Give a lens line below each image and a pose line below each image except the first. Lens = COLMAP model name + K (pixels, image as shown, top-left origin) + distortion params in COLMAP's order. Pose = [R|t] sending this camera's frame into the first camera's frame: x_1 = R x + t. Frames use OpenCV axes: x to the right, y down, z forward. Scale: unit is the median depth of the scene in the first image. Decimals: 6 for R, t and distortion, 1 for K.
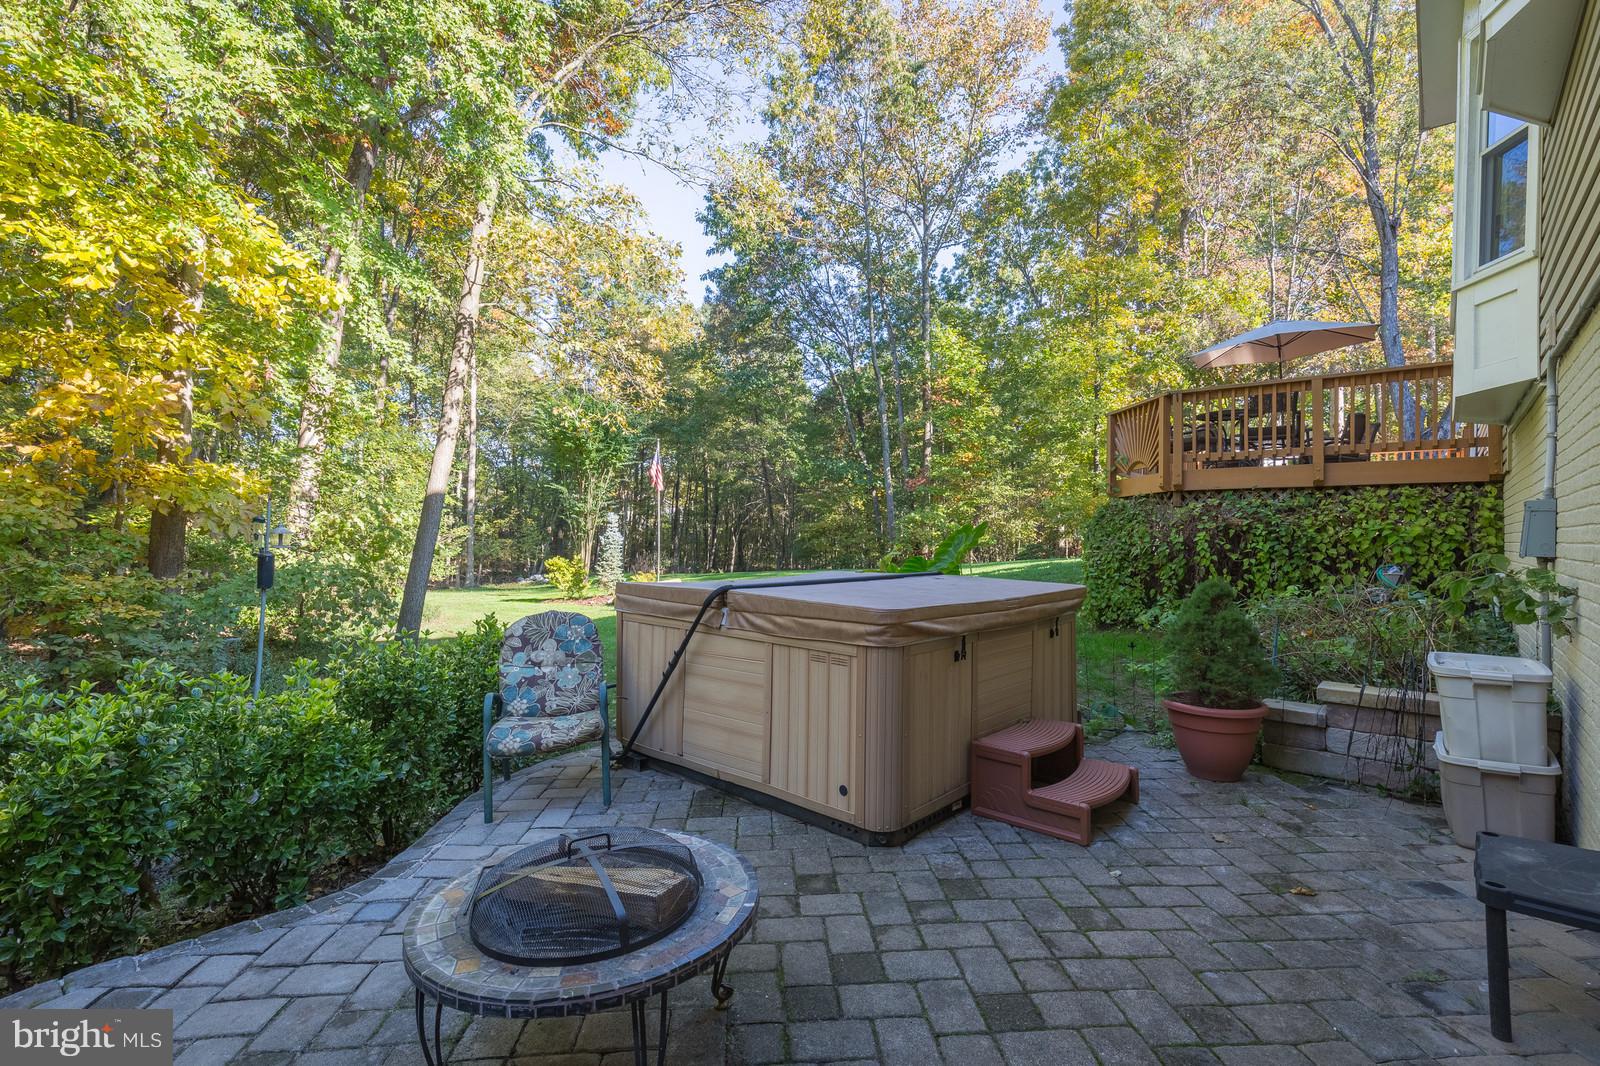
lens RADIAL K [[726.4, 0, 803.8], [0, 726.4, 539.2], [0, 0, 1]] dist [-0.004075, -0.000184]
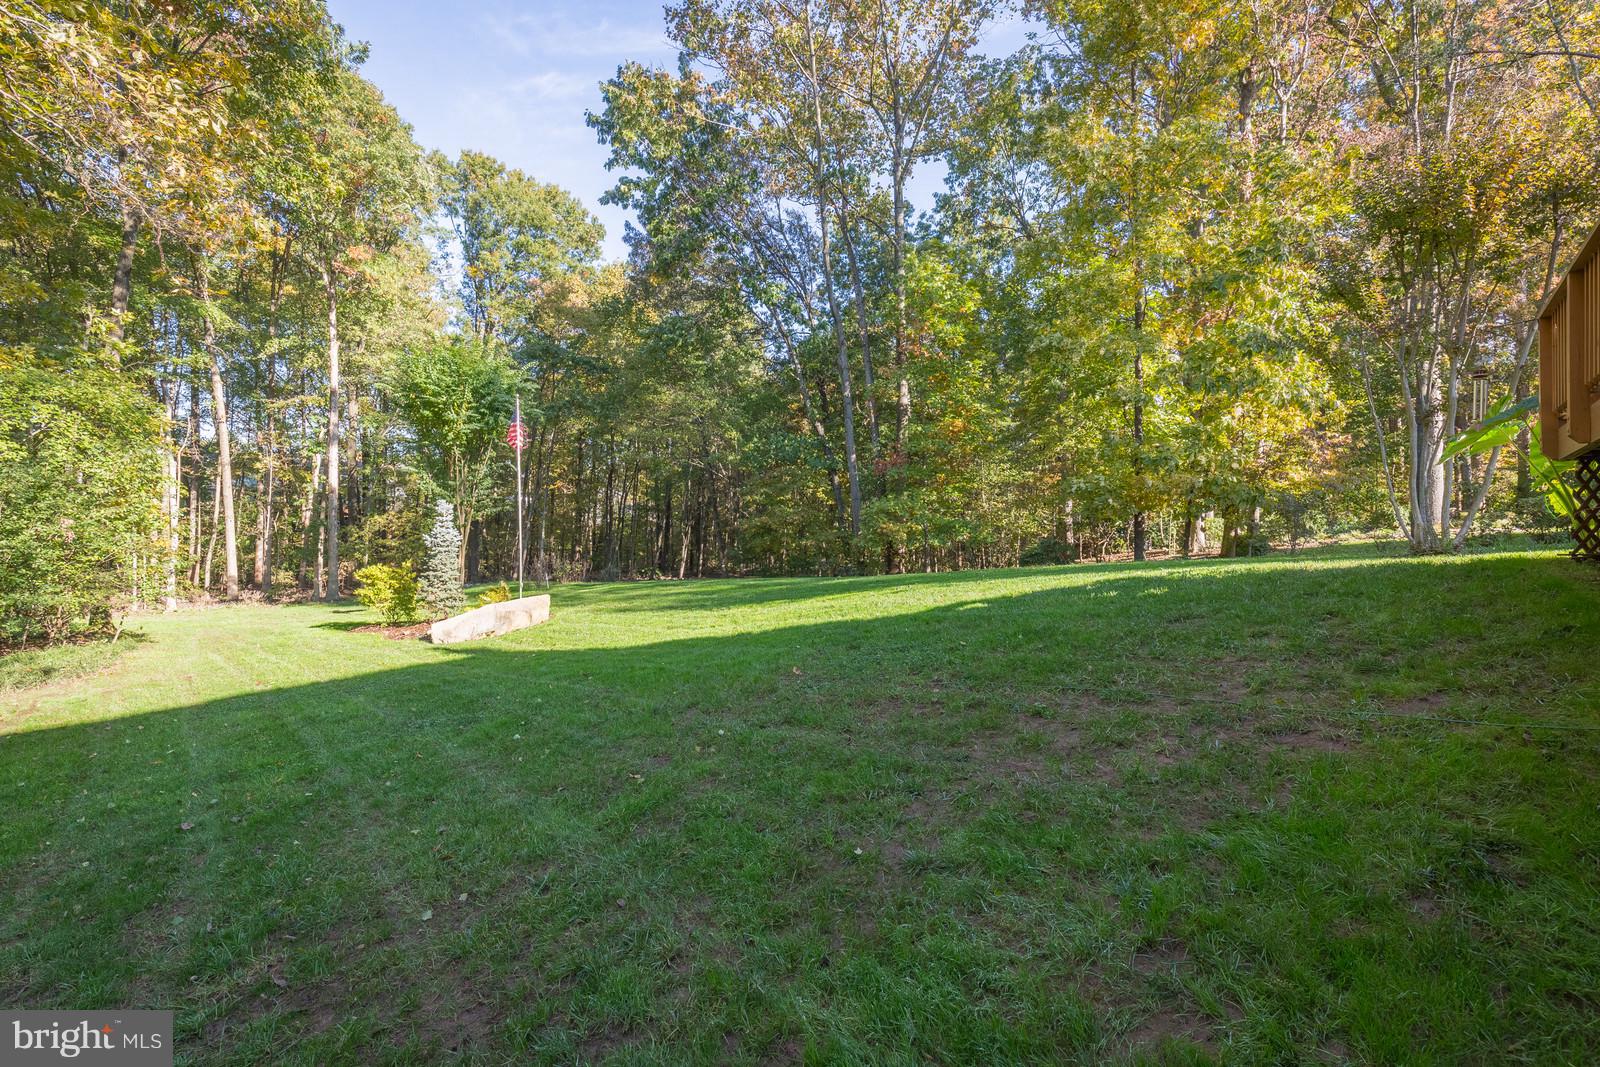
lens RADIAL K [[726.4, 0, 796.1], [0, 726.4, 534.2], [0, 0, 1]] dist [-0.004075, -0.000184]
pose [[0.999801, -0.009622, 0.017479, 0.034712], [0.009732, 0.999933, -0.006241, 0.002303], [-0.017418, 0.006409, 0.999828, 0.194742]]
